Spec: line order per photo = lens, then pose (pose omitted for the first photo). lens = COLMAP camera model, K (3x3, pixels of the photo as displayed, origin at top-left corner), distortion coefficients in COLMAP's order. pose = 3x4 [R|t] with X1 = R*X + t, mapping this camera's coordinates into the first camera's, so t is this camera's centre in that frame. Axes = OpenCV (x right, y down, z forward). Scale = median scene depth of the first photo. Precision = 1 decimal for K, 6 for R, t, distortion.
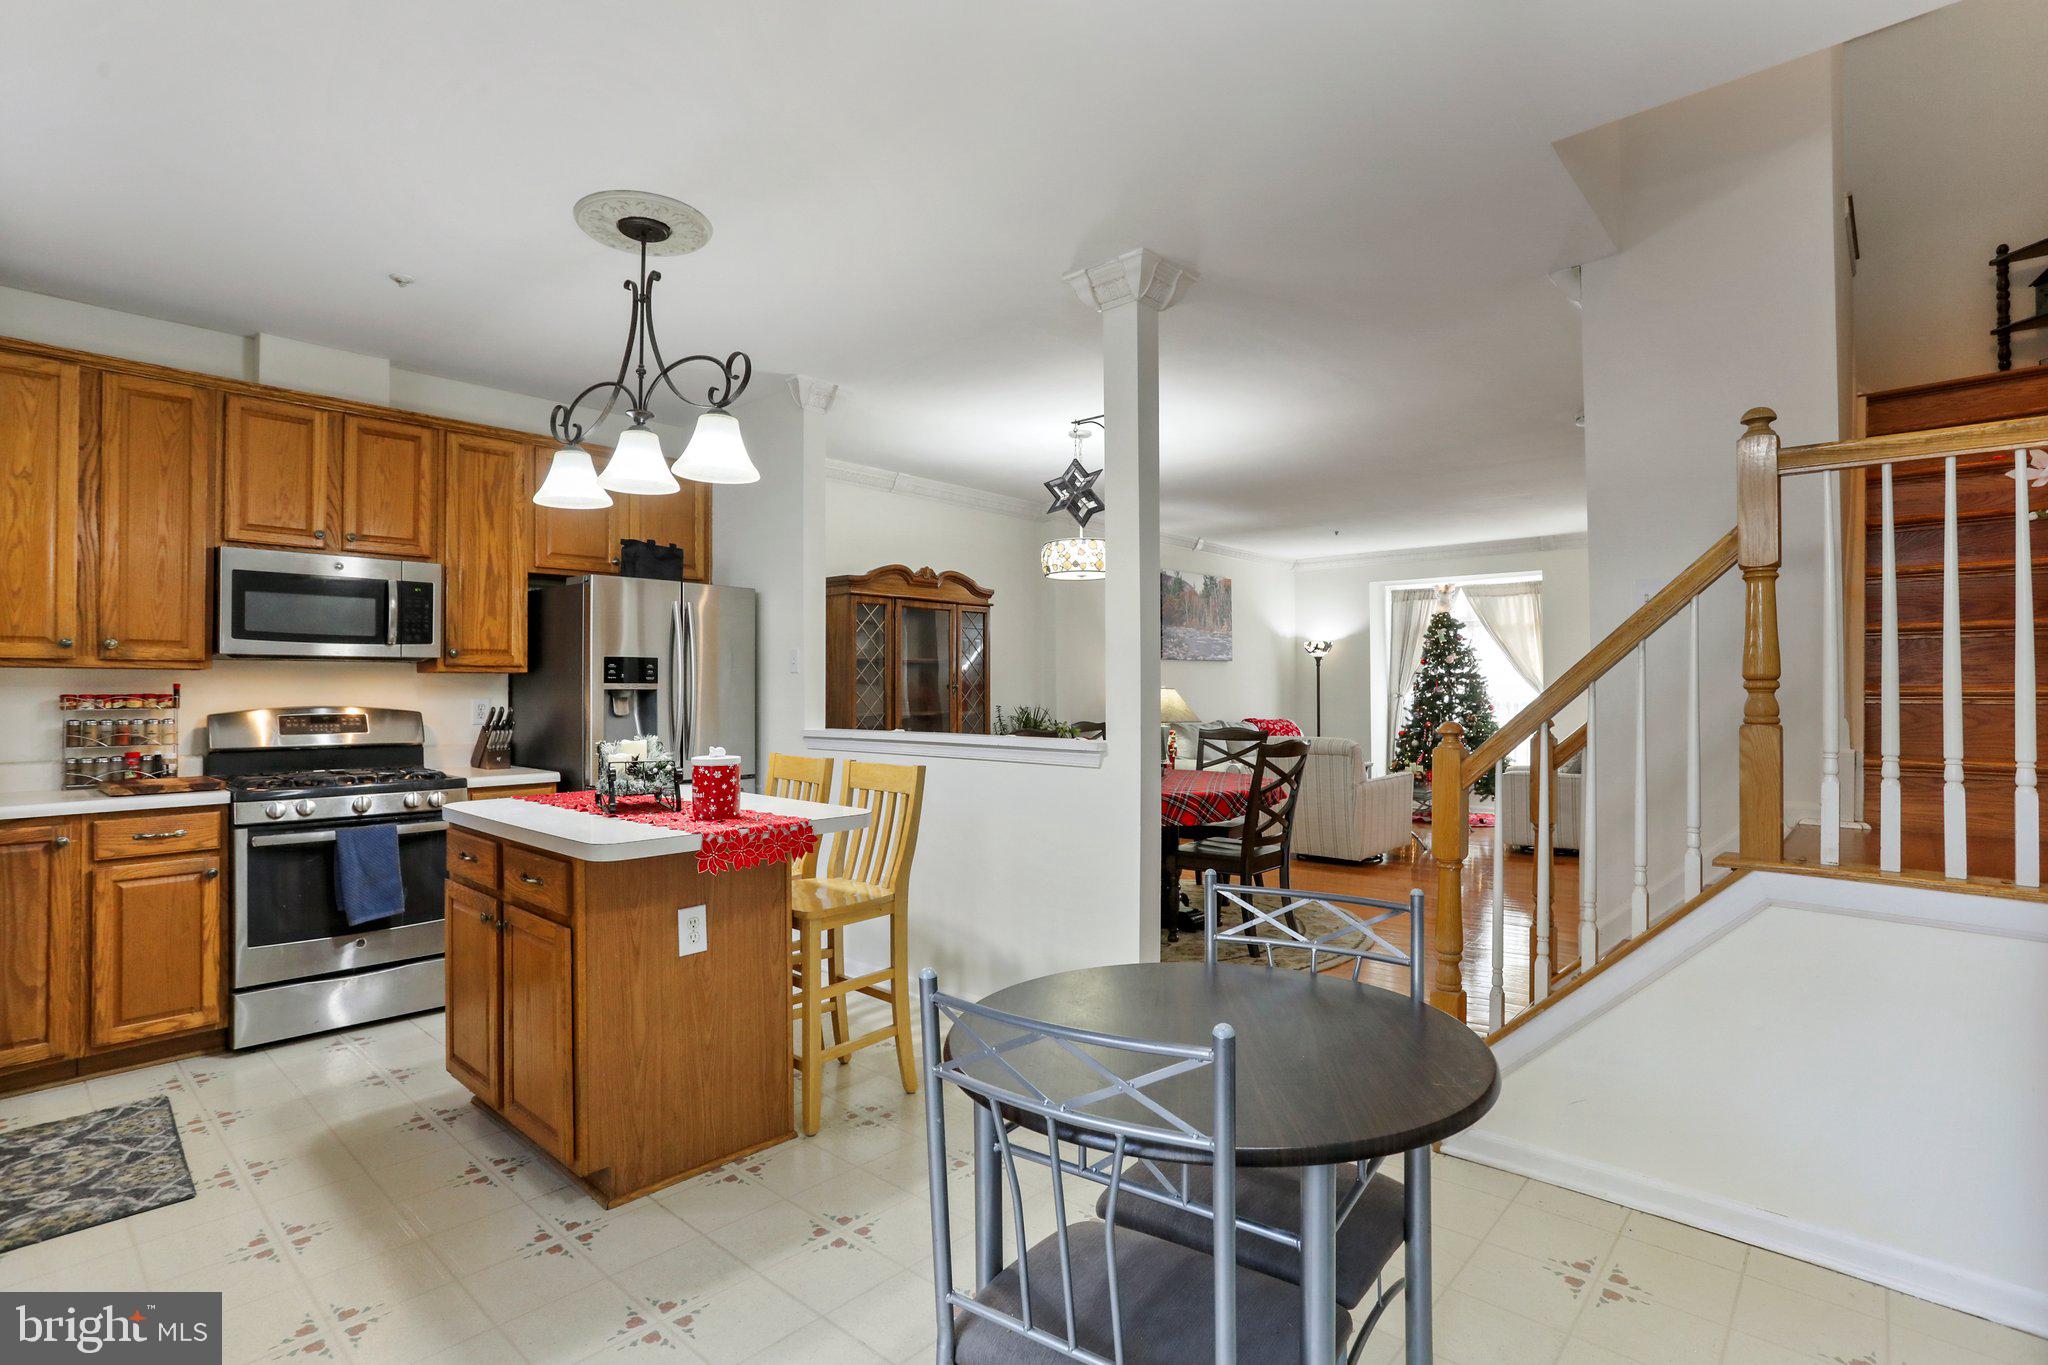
lens RADIAL K [[999.4, 0, 1037.3], [0, 999.4, 667.4], [0, 0, 1]] dist [-0.037915, 0.015332]
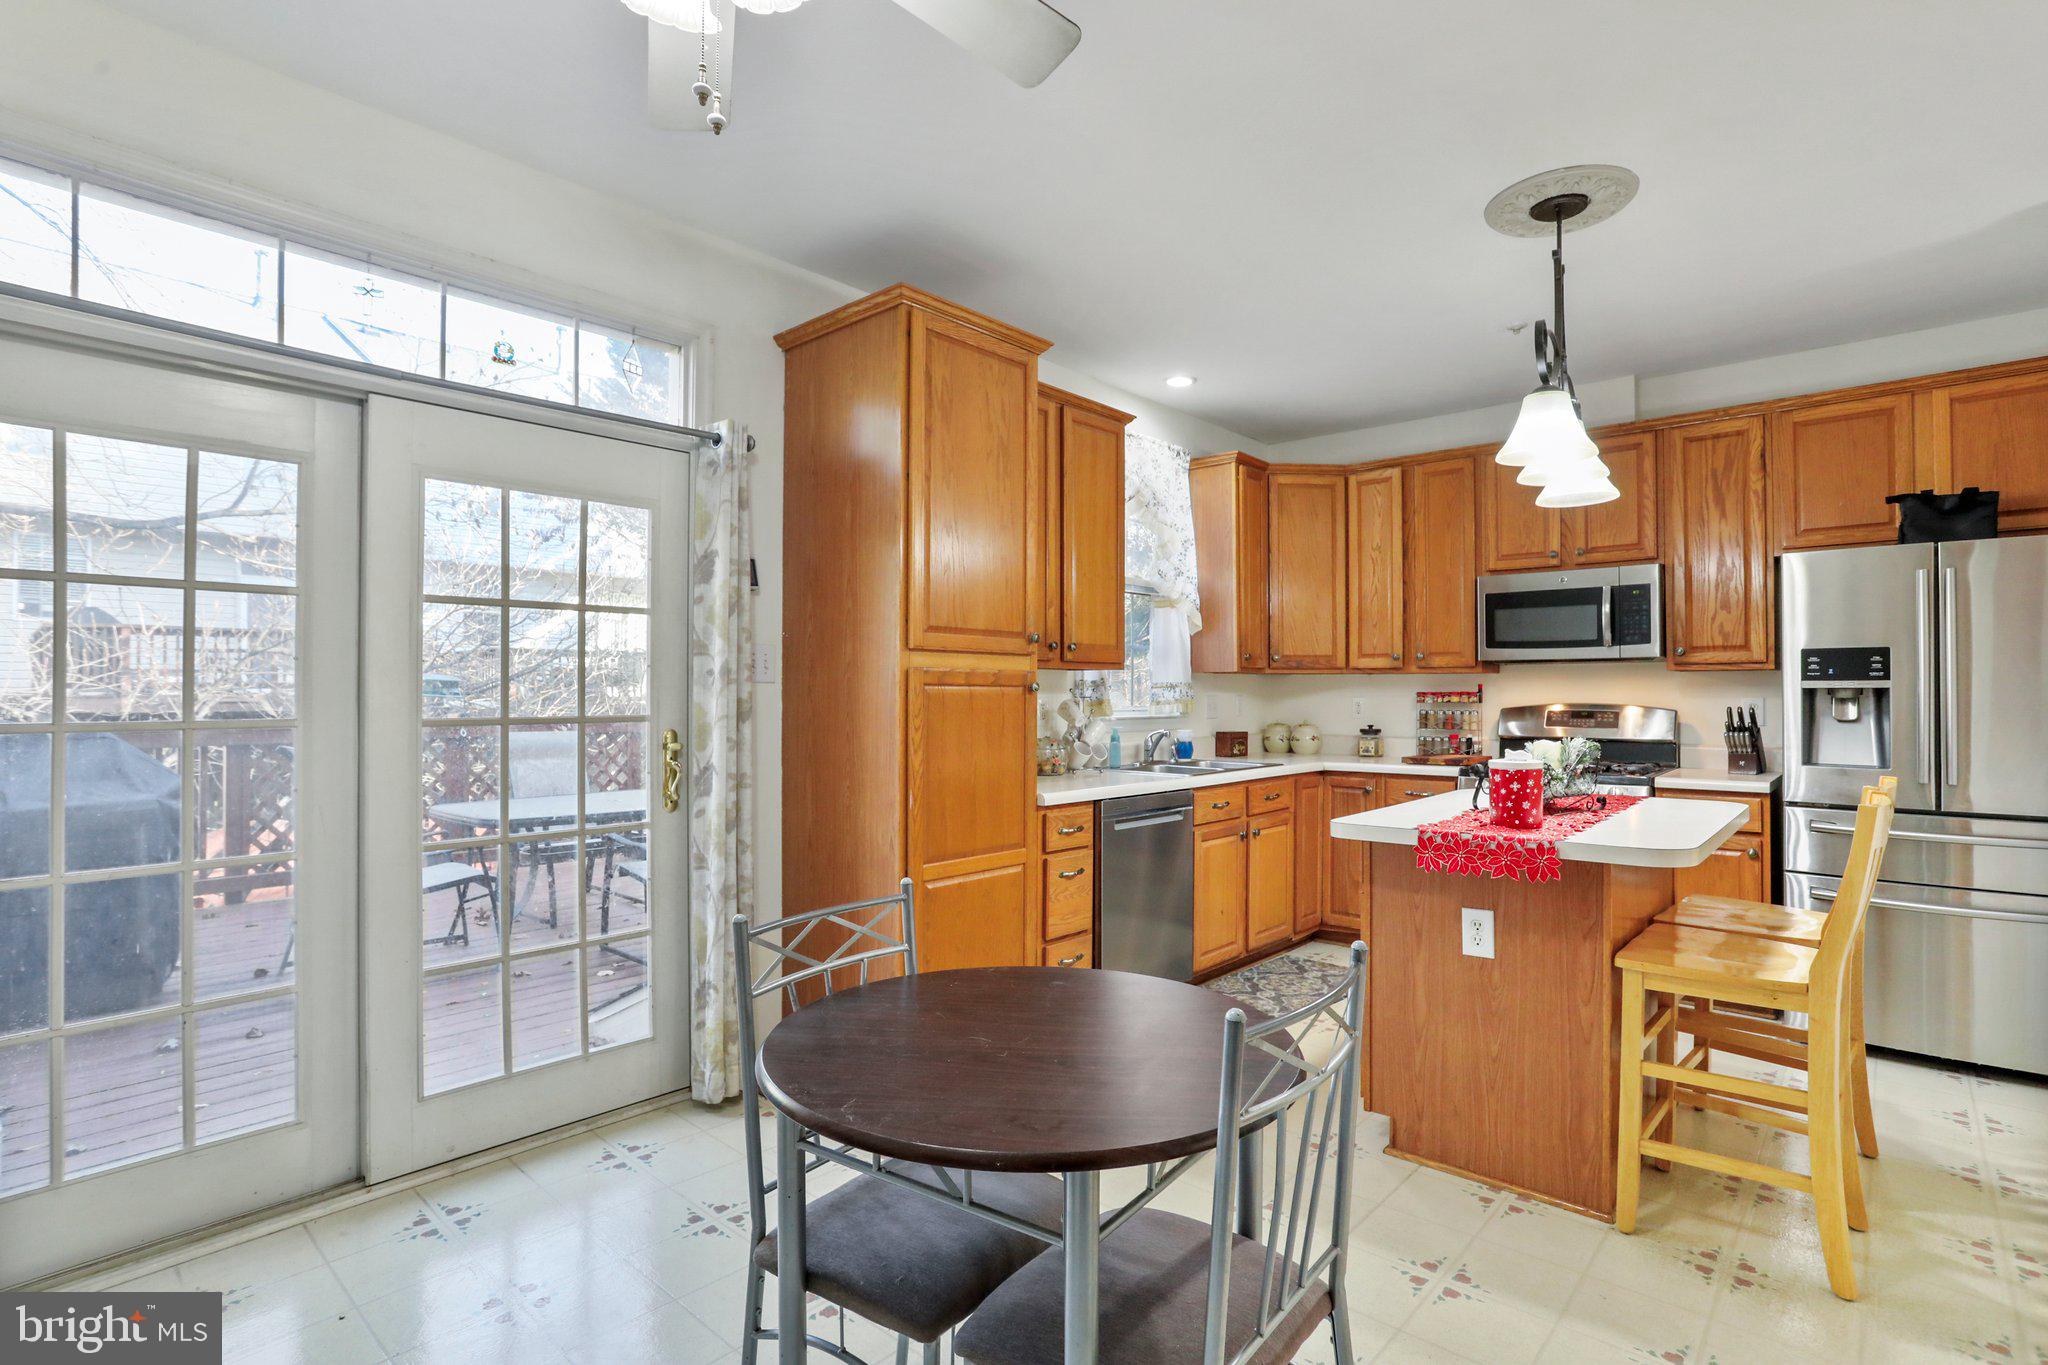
lens RADIAL K [[999.4, 0, 1021.1], [0, 999.4, 679.1], [0, 0, 1]] dist [-0.037915, 0.015332]
pose [[-0.006525, -0.009524, -0.999933, 0.263397], [0.023446, 0.999678, -0.009674, 0.004933], [0.999704, -0.023508, -0.006299, 0.229968]]
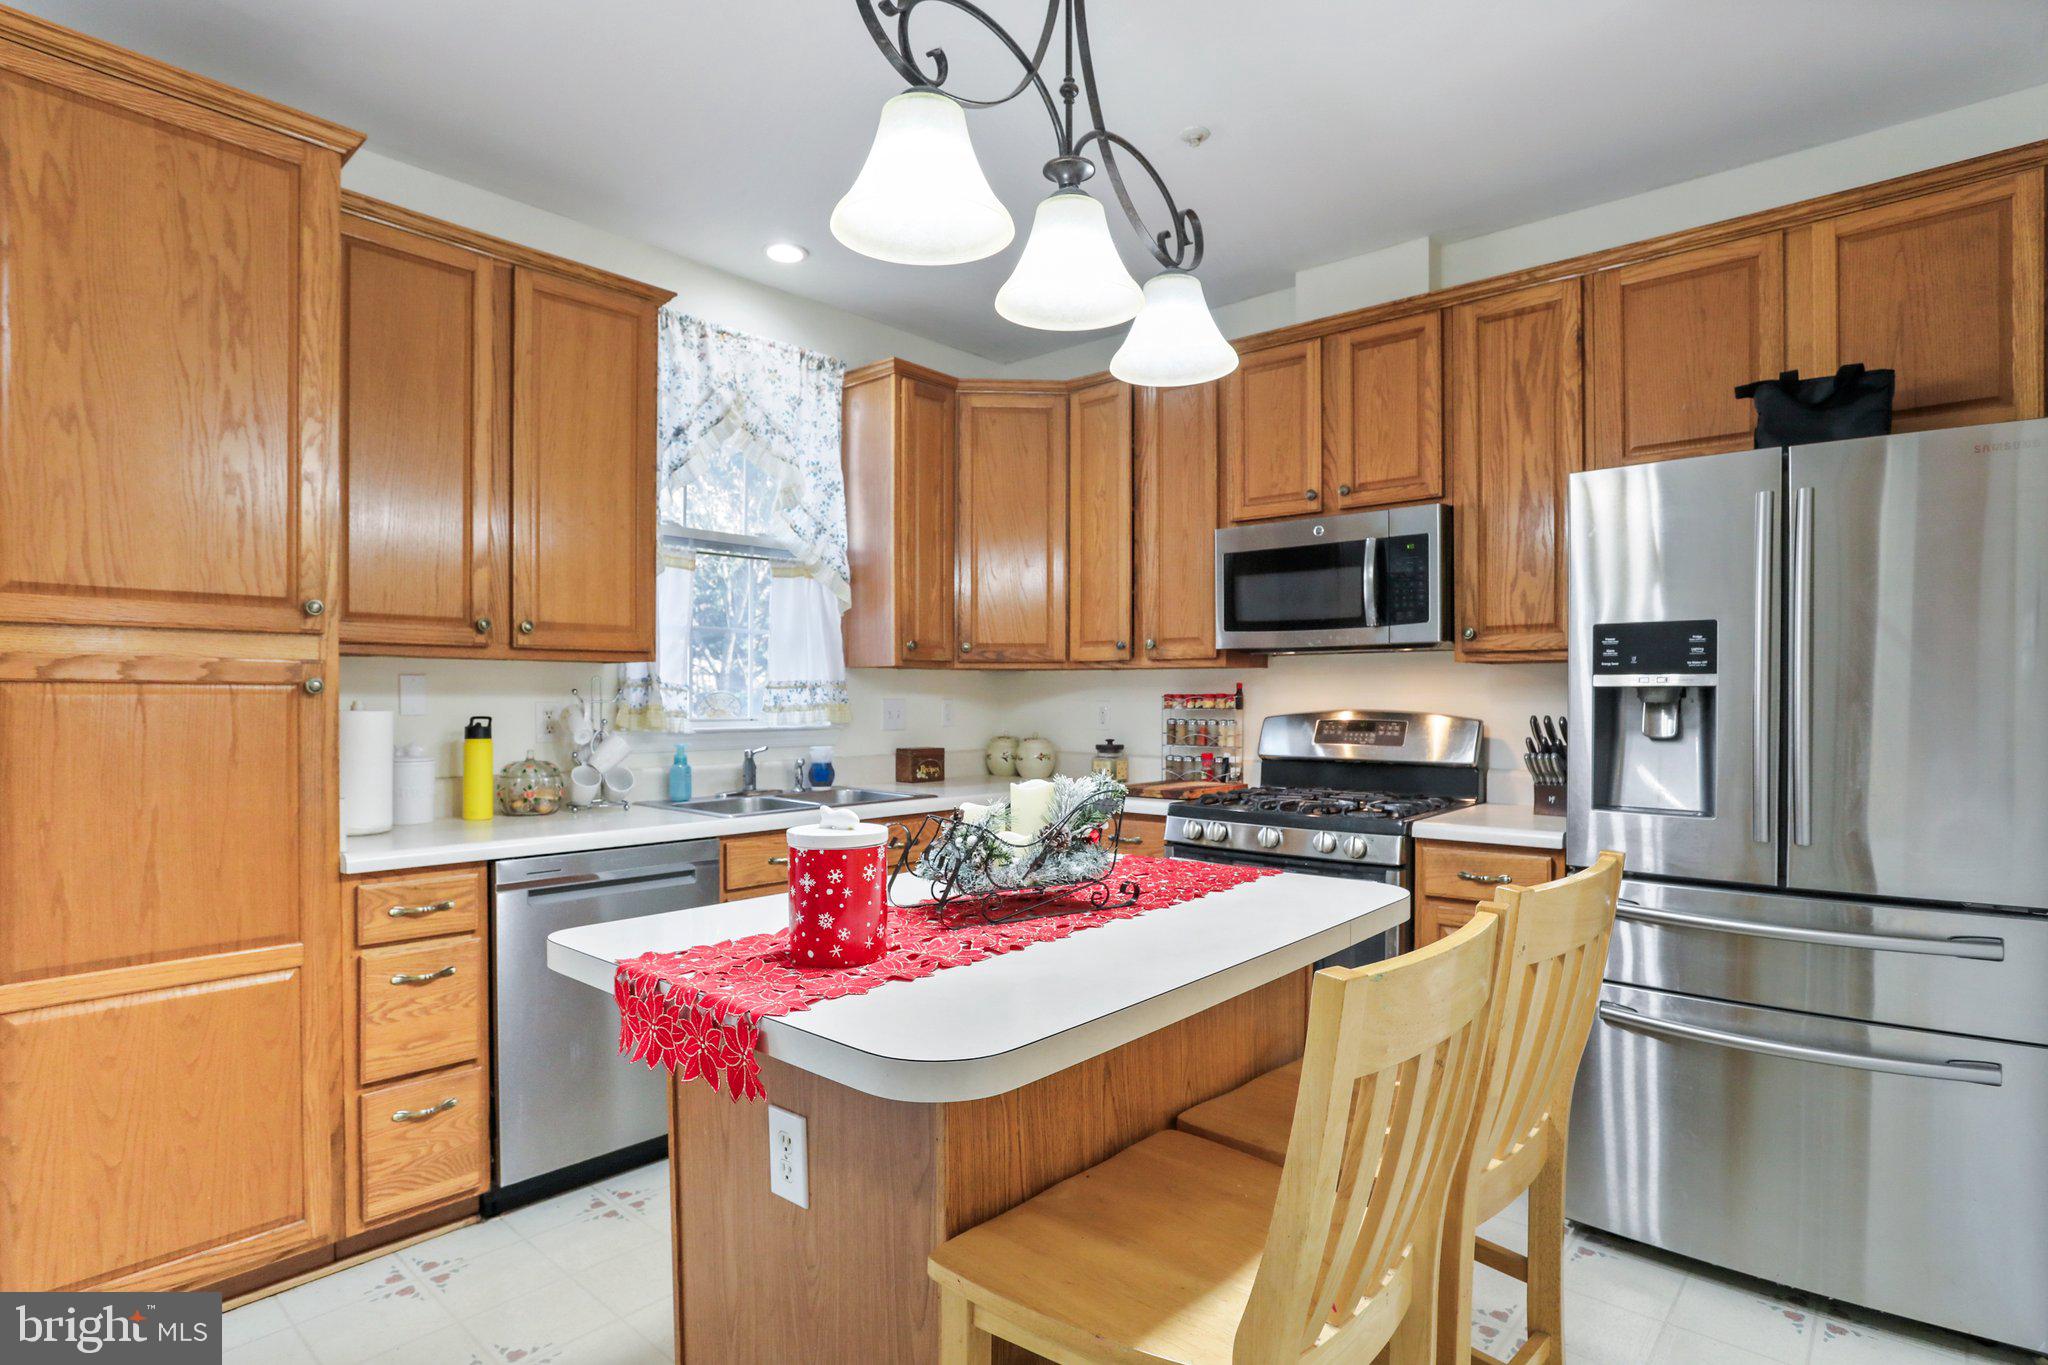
lens RADIAL K [[1060.9, 0, 1019.7], [0, 1060.9, 695.8], [0, 0, 1]] dist [-0.042465, 0.007265]
pose [[-0.007280, 0.003999, -0.999966, 0.080008], [0.023878, 0.999708, 0.003824, 0.011622], [0.999688, -0.023849, -0.007373, 0.464581]]
